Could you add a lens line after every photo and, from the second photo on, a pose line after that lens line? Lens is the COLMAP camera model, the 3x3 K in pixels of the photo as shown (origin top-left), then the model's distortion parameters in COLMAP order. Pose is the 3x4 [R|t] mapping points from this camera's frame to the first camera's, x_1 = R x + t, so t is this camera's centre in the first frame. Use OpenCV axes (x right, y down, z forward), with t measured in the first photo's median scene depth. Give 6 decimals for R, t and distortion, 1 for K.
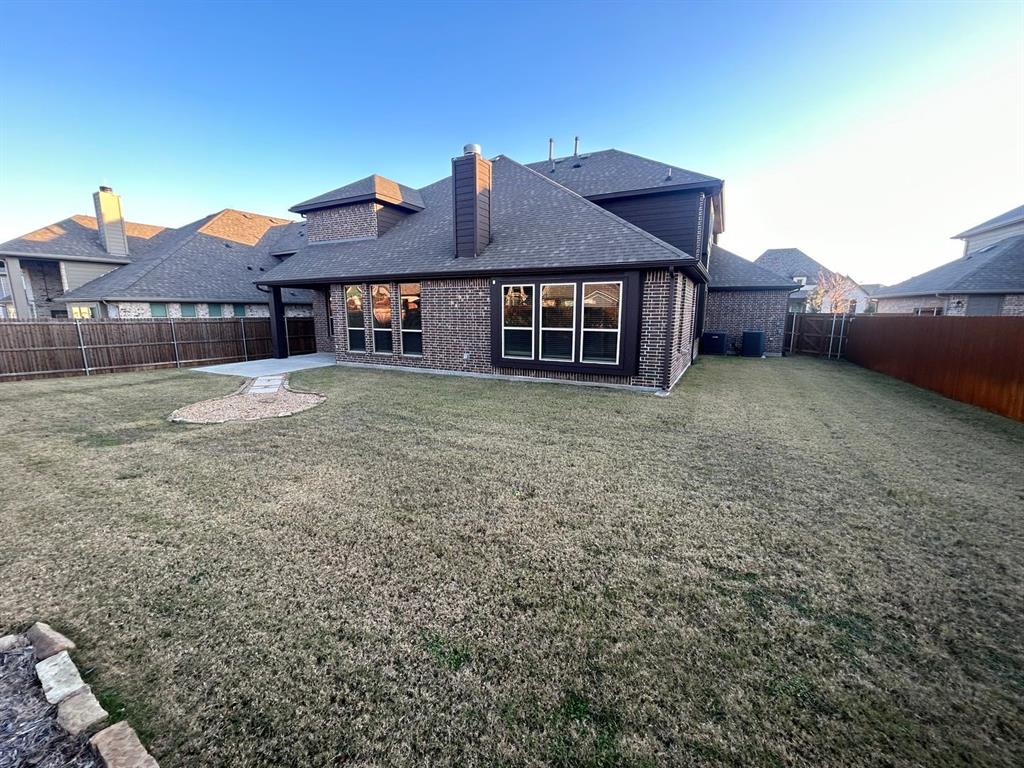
lens RADIAL K [[412.5, 0, 512.0], [0, 412.5, 384.0], [0, 0, 1]] dist [-0.001837, 0.000513]
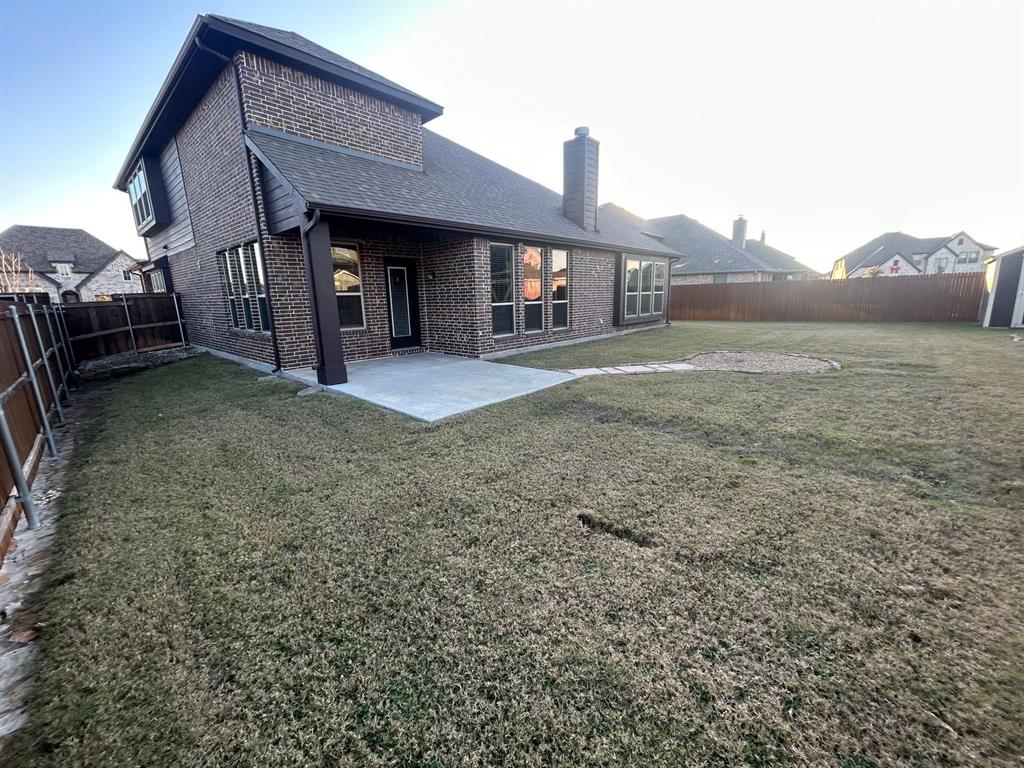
lens RADIAL K [[412.5, 0, 512.0], [0, 412.5, 384.0], [0, 0, 1]] dist [-0.001837, 0.000513]
pose [[0.254425, -0.208746, 0.944295, -1.250323], [0.202387, 0.966299, 0.159080, -0.126349], [-0.945678, 0.150639, 0.288097, 0.911269]]
